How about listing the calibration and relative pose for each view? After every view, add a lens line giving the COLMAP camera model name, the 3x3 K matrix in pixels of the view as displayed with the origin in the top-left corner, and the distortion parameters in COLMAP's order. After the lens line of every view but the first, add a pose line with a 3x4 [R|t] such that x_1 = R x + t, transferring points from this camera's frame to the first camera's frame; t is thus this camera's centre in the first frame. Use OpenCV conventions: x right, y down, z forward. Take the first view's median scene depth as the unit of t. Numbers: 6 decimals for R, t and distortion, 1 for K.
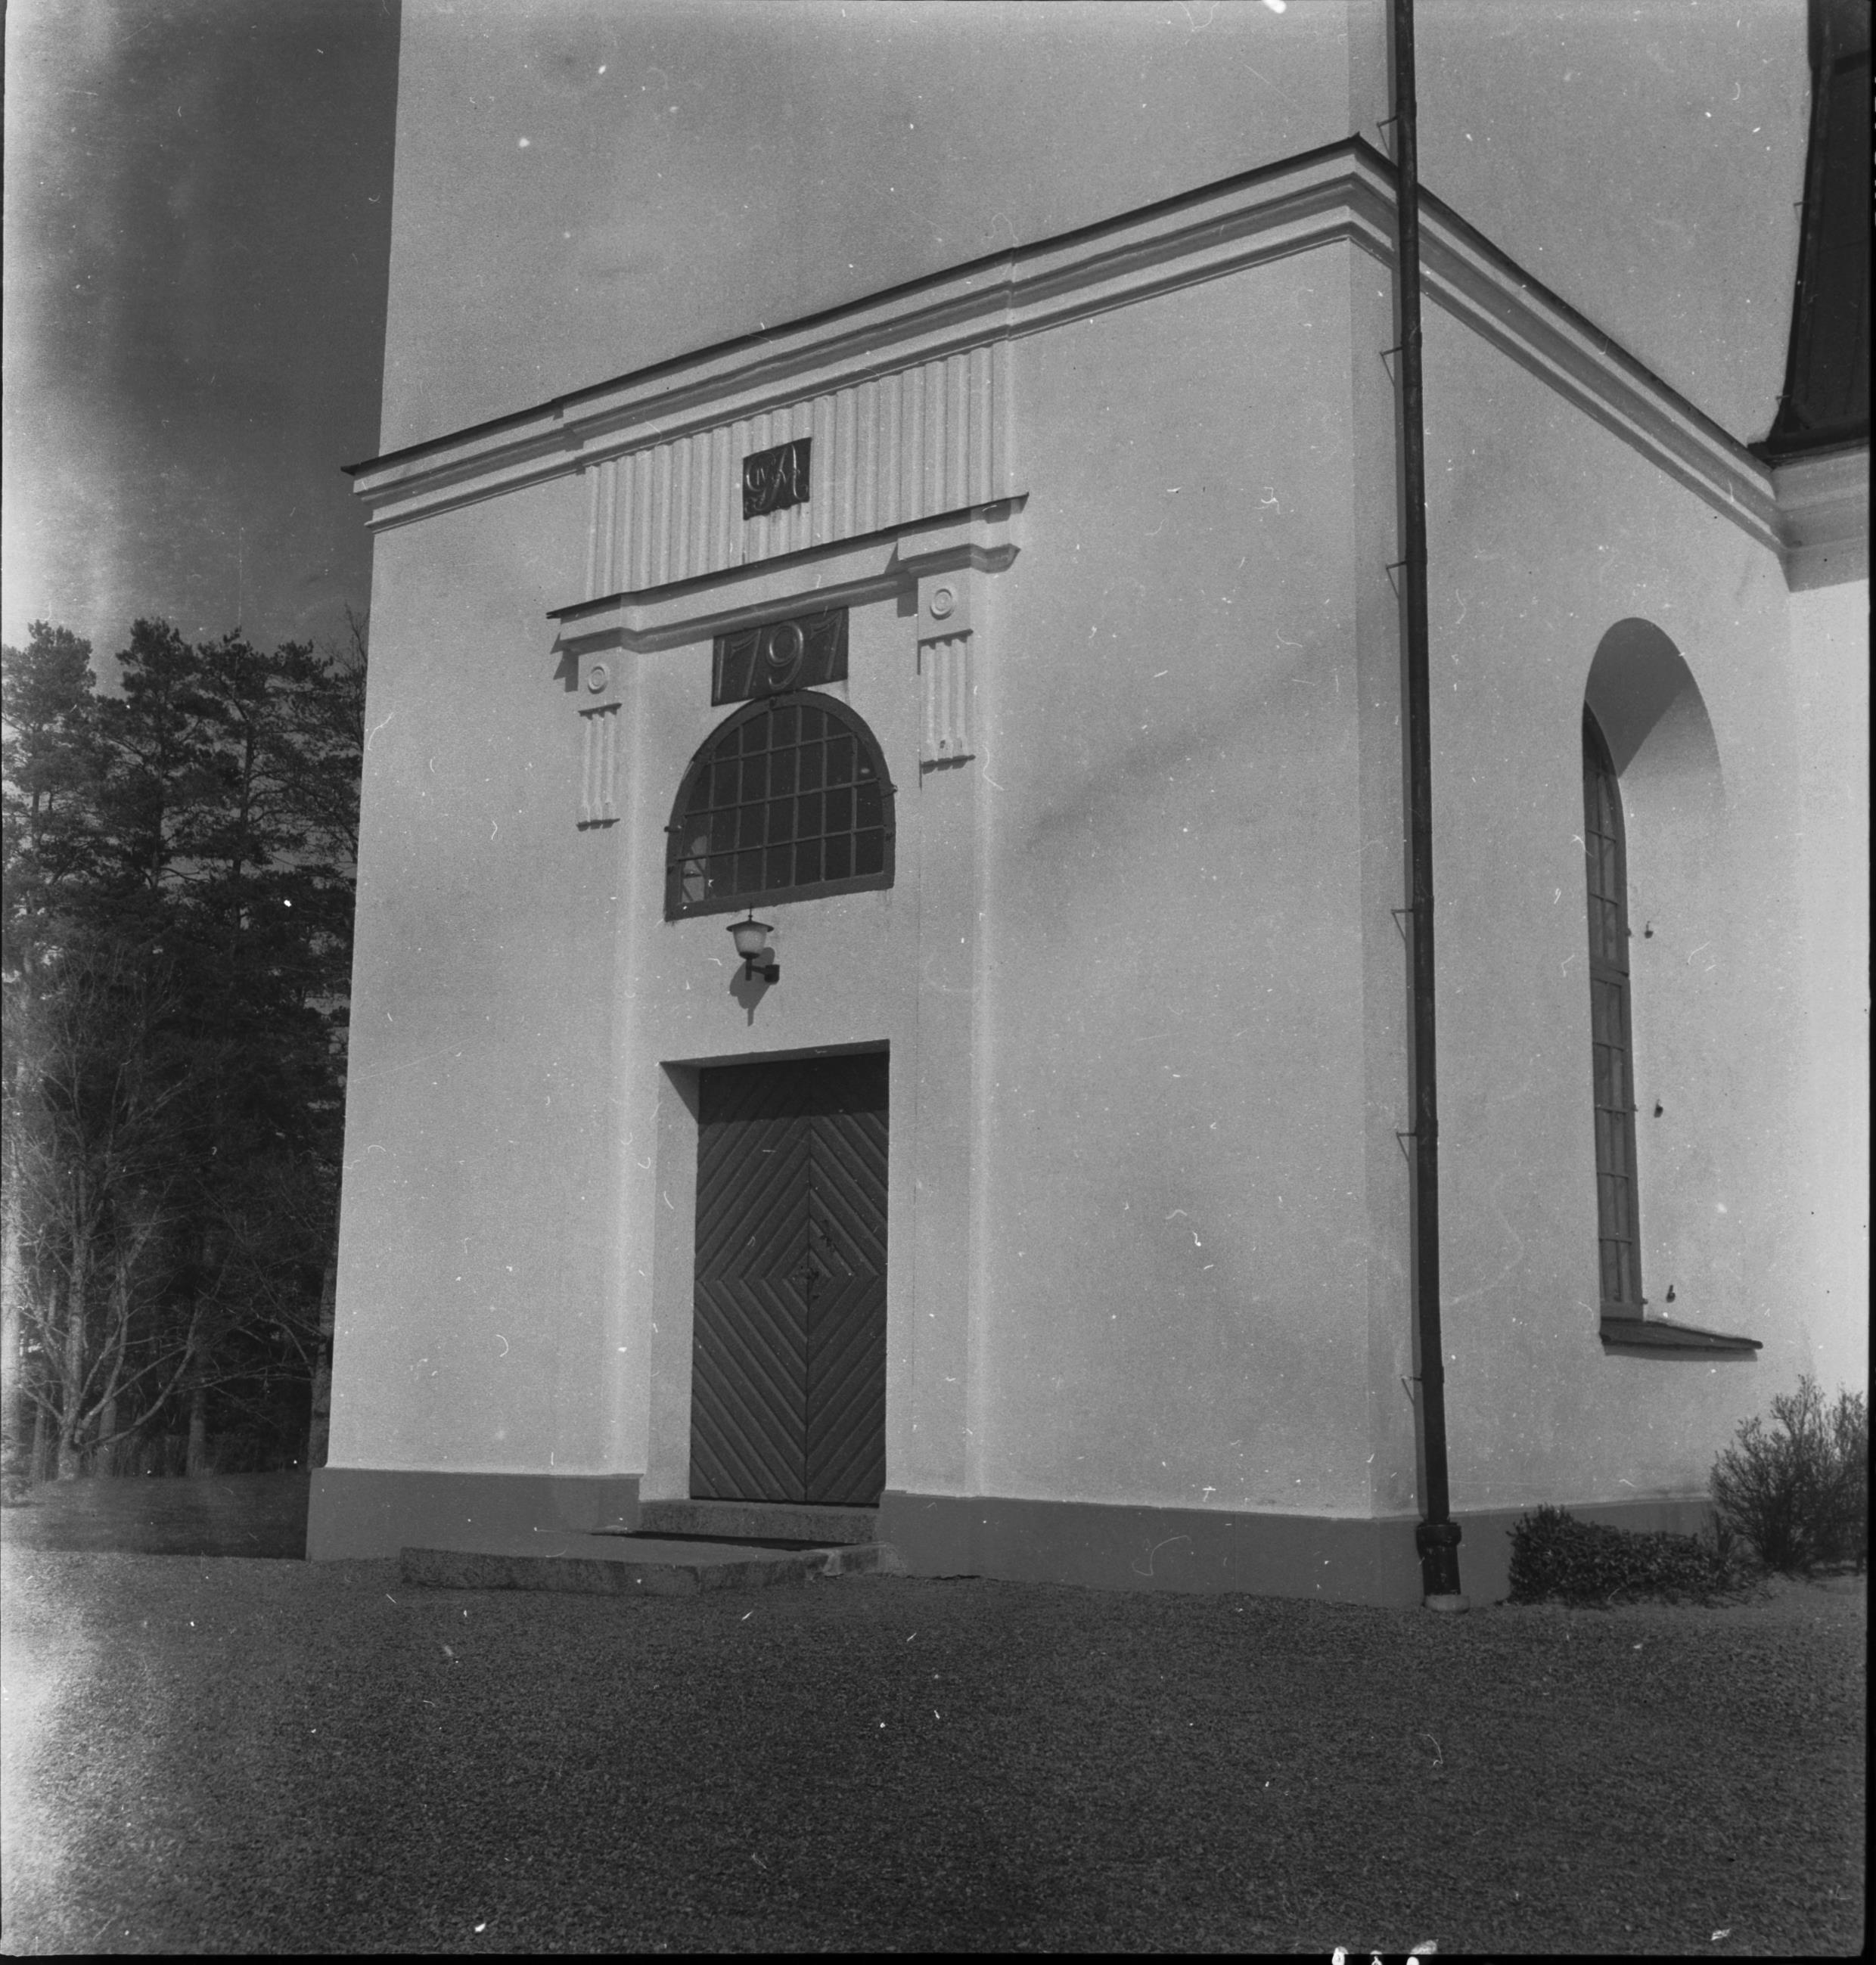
lens RADIAL K [[2522.7, 0, 938.0], [0, 2522.7, 982.5], [0, 0, 1]] dist [-0.036013, 0.284910]
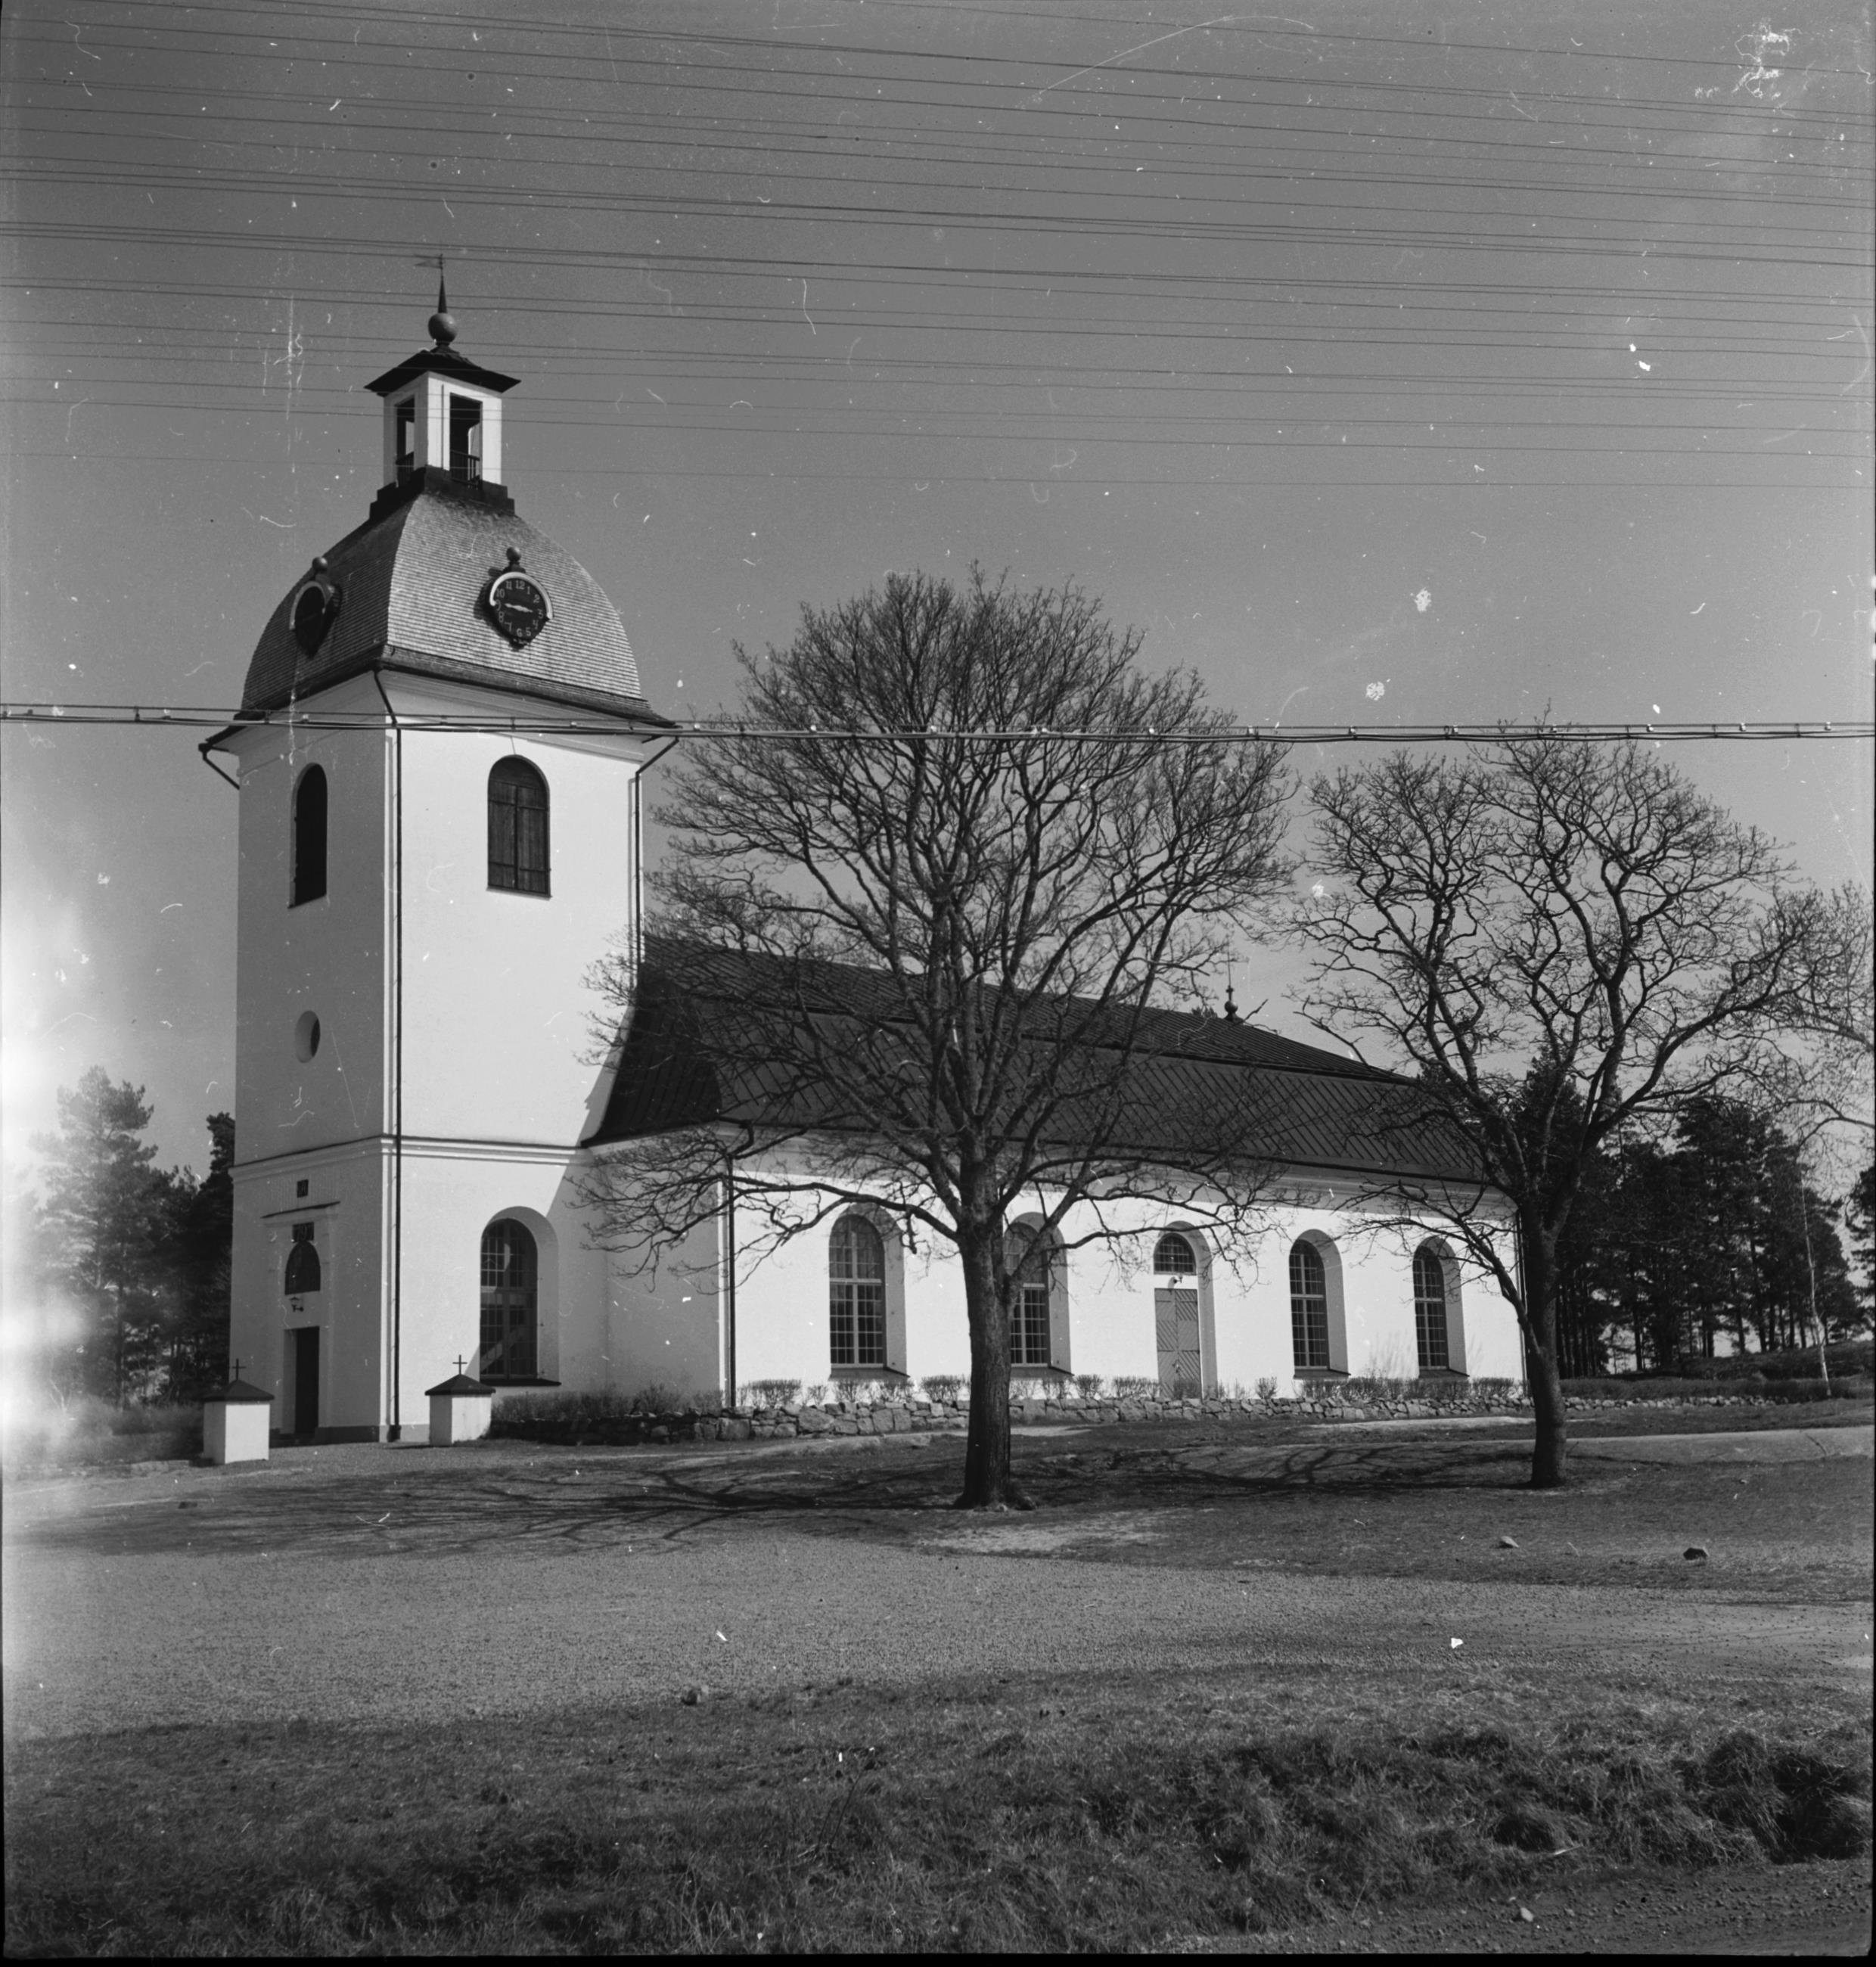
lens RADIAL K [[2524.9, 0, 938.0], [0, 2524.9, 983.5], [0, 0, 1]] dist [-0.036013, 0.284910]
pose [[0.986348, -0.073790, -0.147214, 1.635253], [0.070660, 0.997151, -0.026385, -0.356373], [0.148741, 0.015623, 0.988753, -3.004472]]
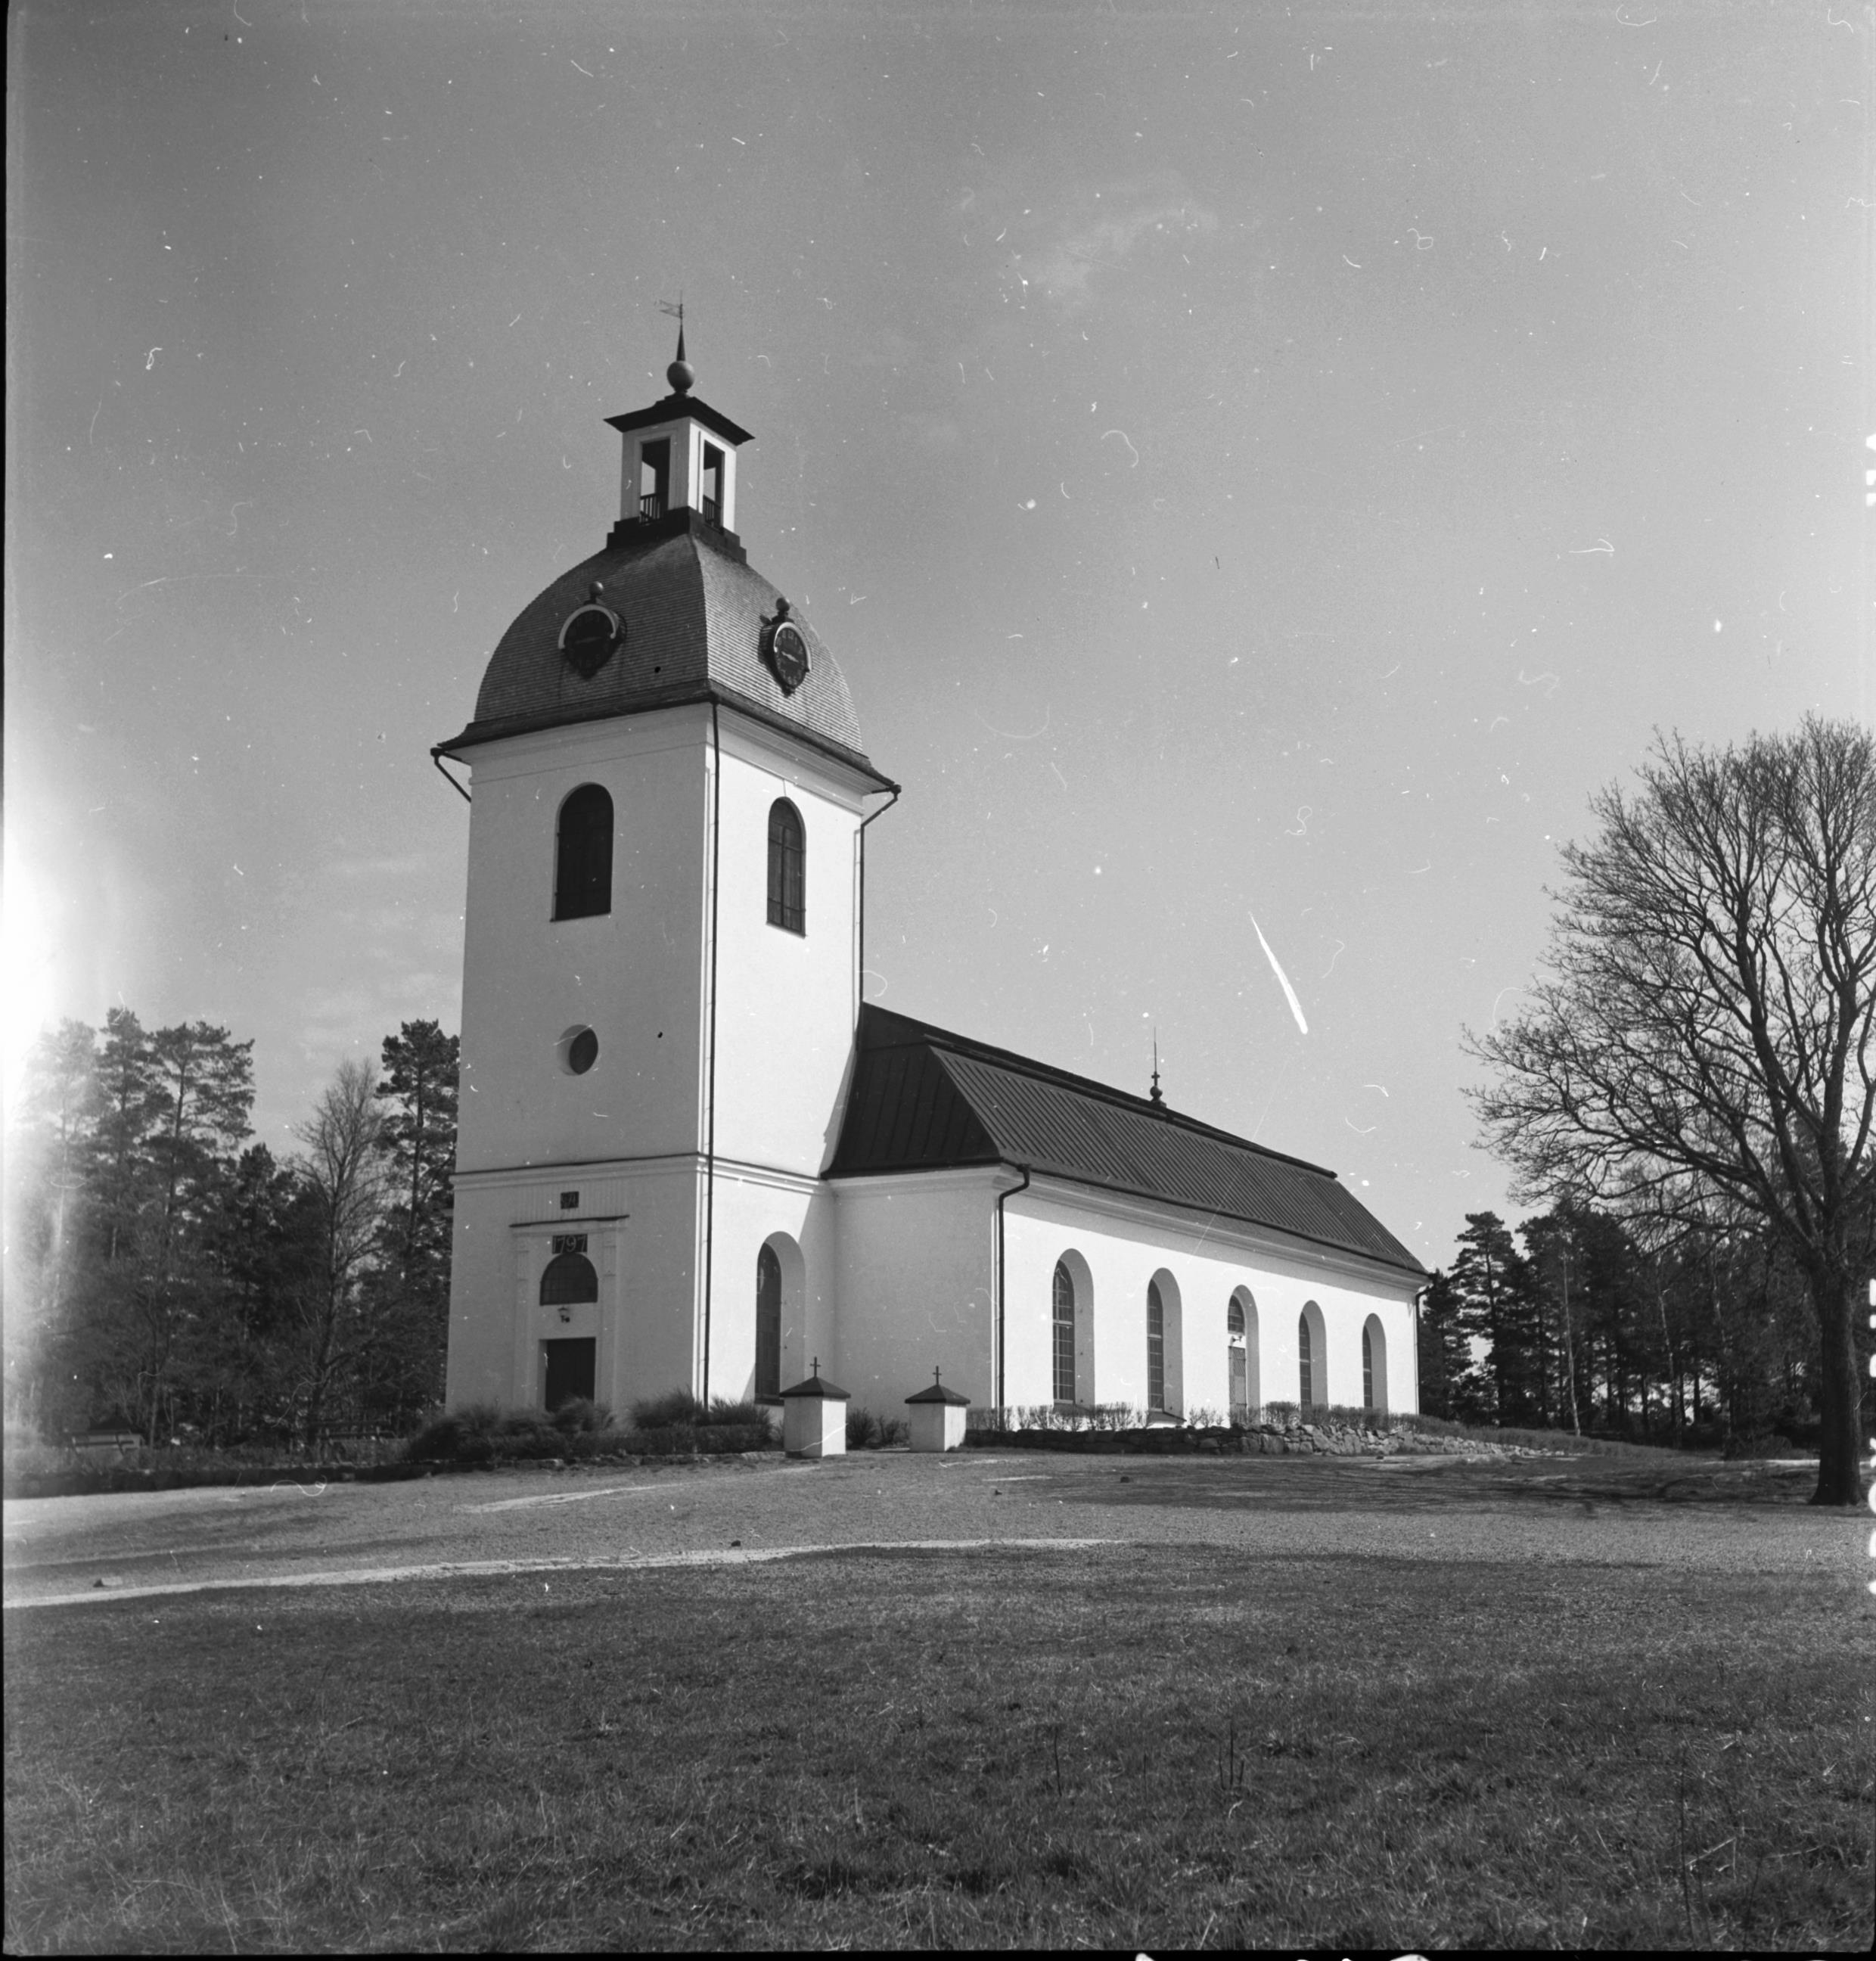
lens RADIAL K [[2517.2, 0, 938.0], [0, 2517.2, 980.5], [0, 0, 1]] dist [-0.036013, 0.284910]
pose [[0.989582, 0.014515, 0.143234, -0.061185], [-0.007163, 0.998637, -0.051708, -0.356528], [-0.143789, 0.050144, 0.988337, -3.293894]]
